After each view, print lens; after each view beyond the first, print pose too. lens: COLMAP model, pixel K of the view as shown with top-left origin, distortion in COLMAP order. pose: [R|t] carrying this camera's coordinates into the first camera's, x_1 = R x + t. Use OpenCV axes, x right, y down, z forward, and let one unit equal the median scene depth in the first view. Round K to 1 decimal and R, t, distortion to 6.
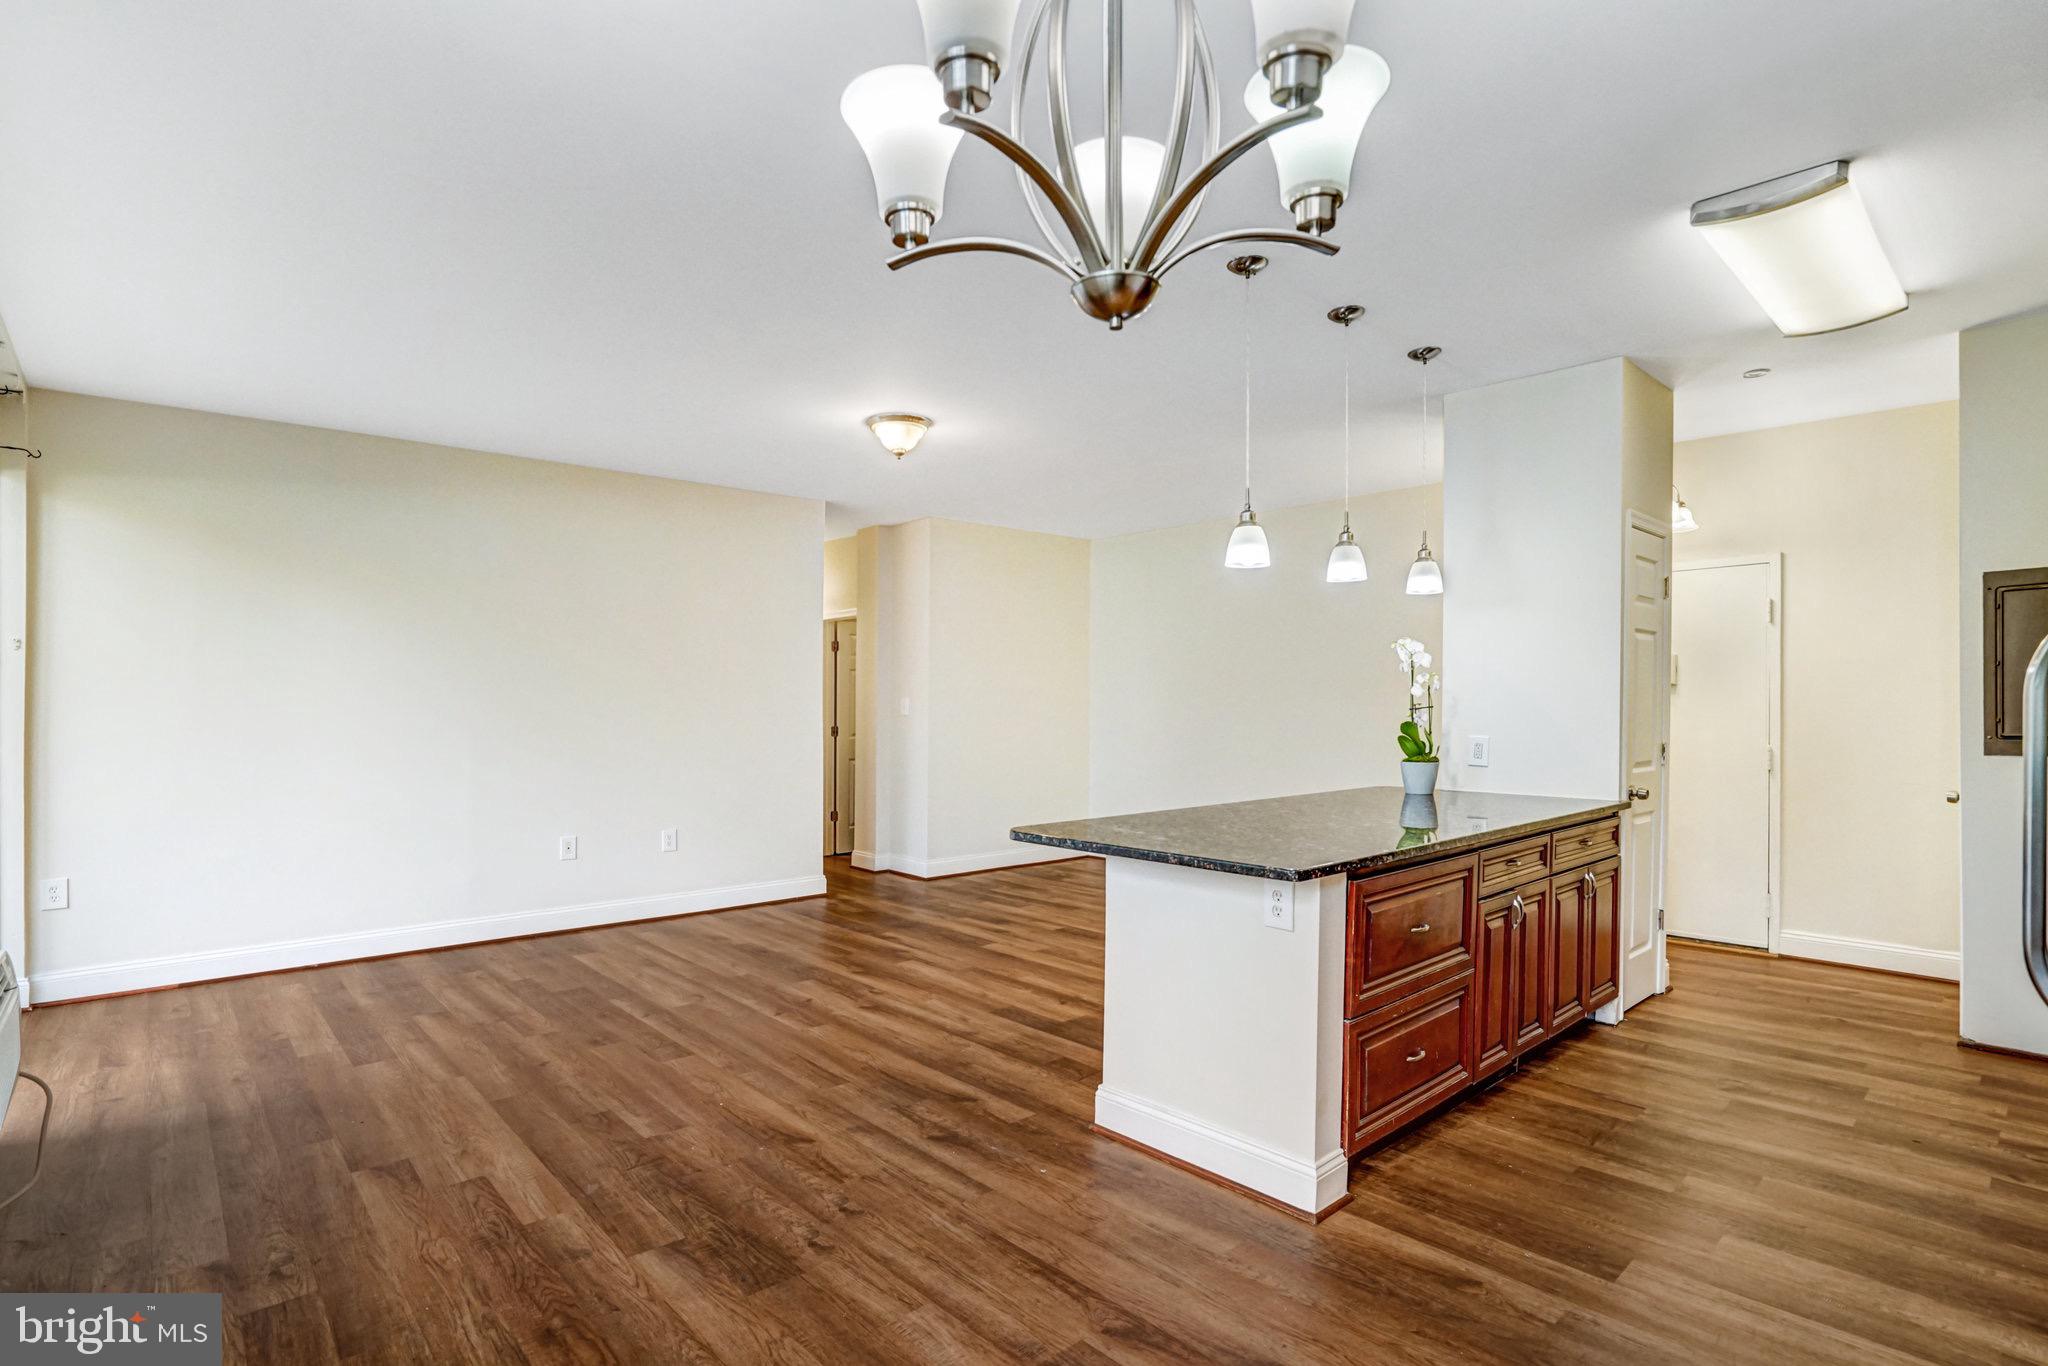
lens RADIAL K [[995.8, 0, 1009.2], [0, 995.8, 691.1], [0, 0, 1]] dist [-0.063741, 0.015827]
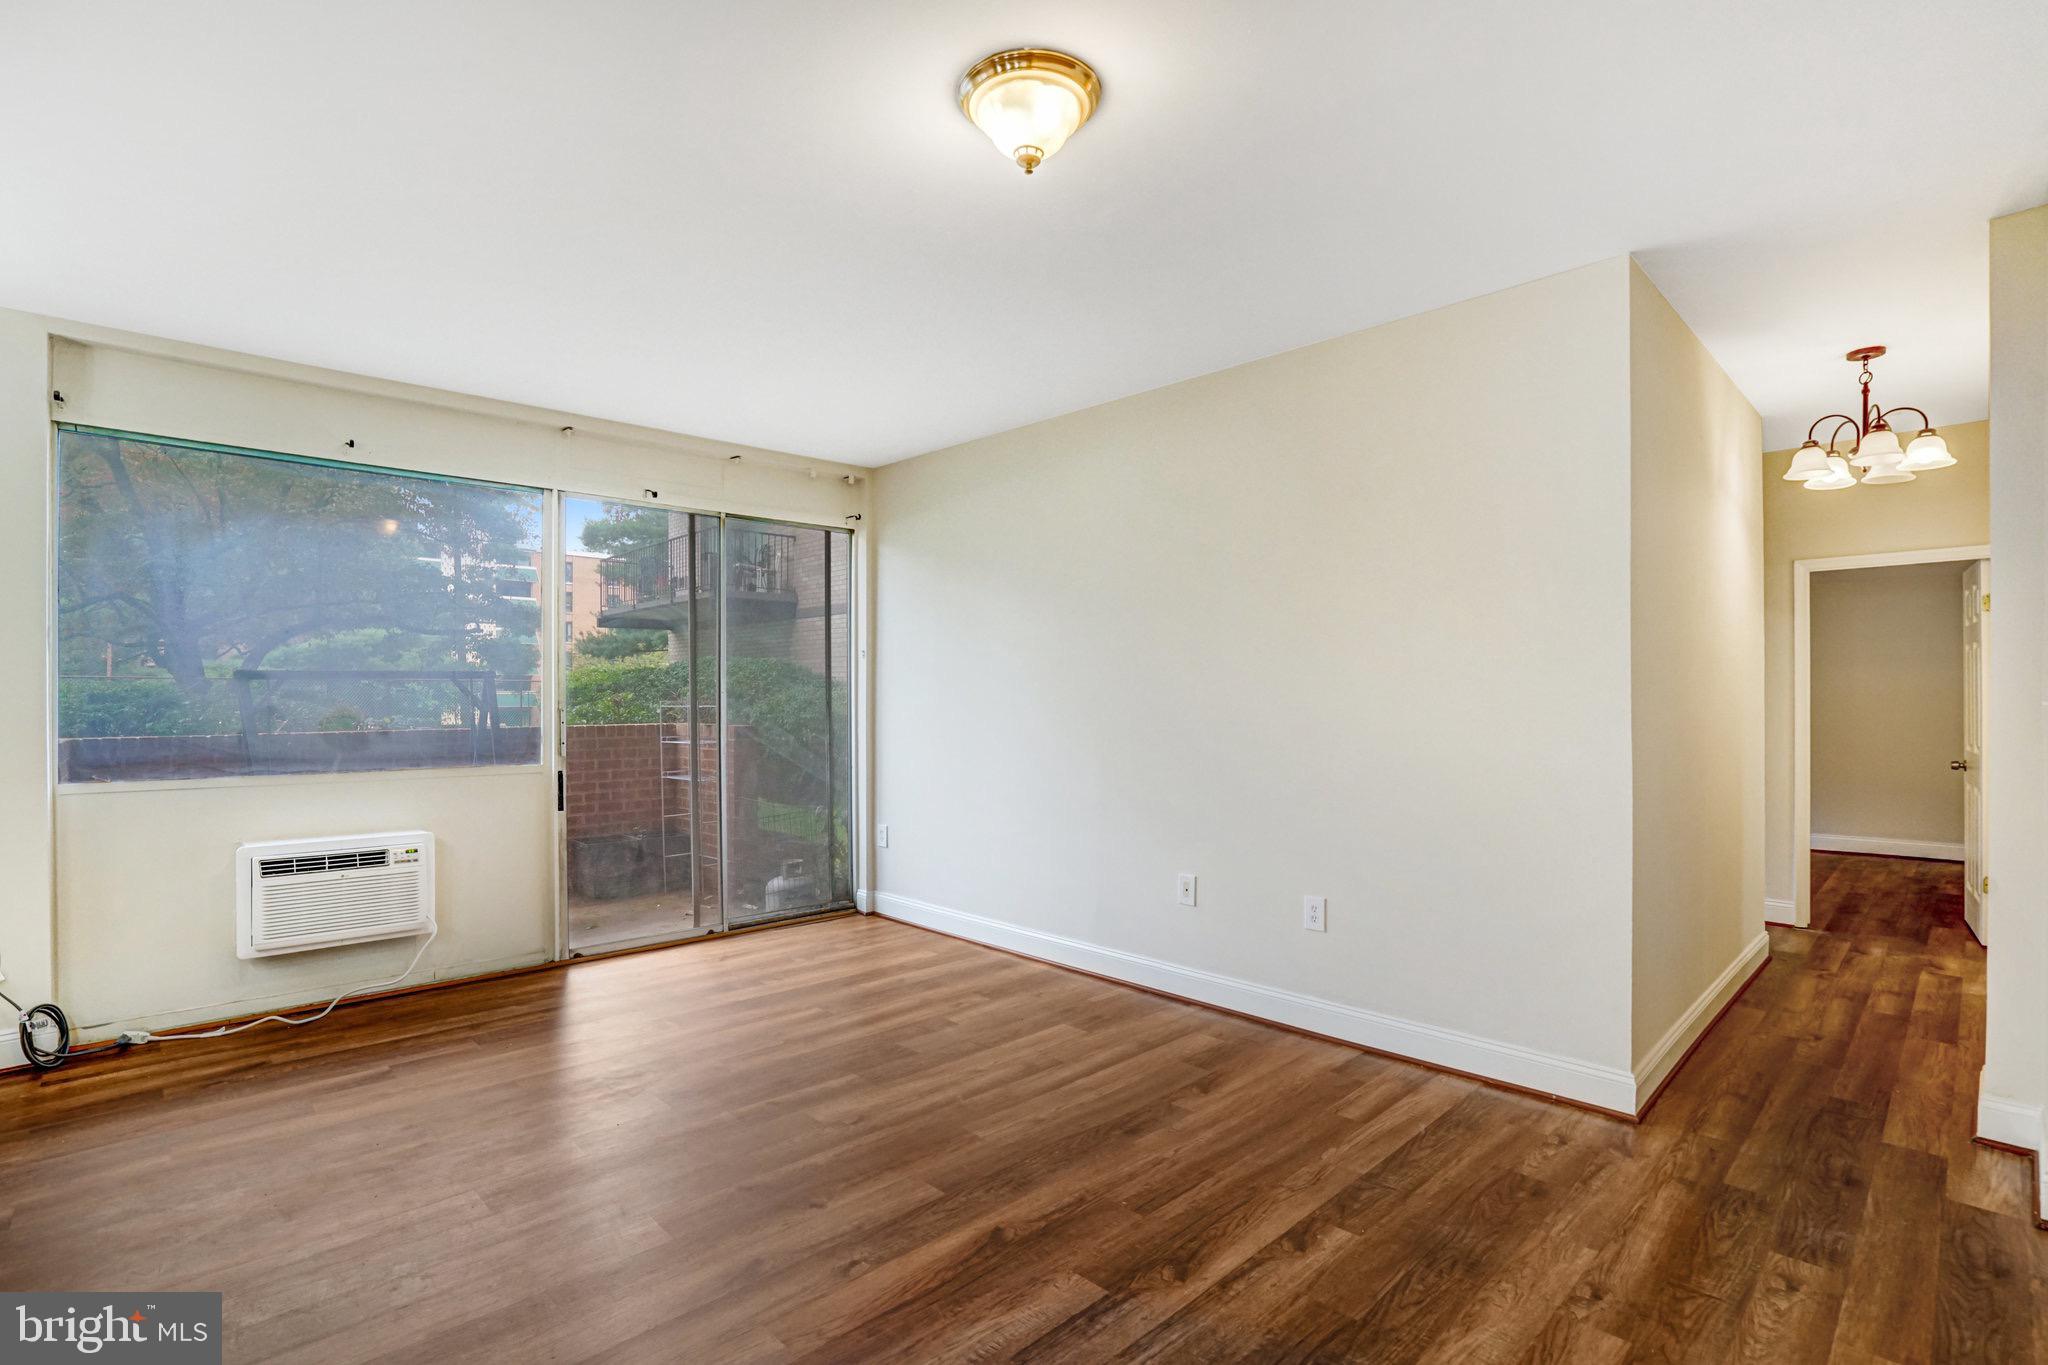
lens RADIAL K [[954.5, 0, 1016.9], [0, 954.5, 685.1], [0, 0, 1]] dist [-0.067534, 0.017802]
pose [[0.041233, -0.009591, -0.999104, 0.363347], [0.017394, 0.999809, -0.008880, 0.009278], [0.998998, -0.017012, 0.041392, 1.109942]]
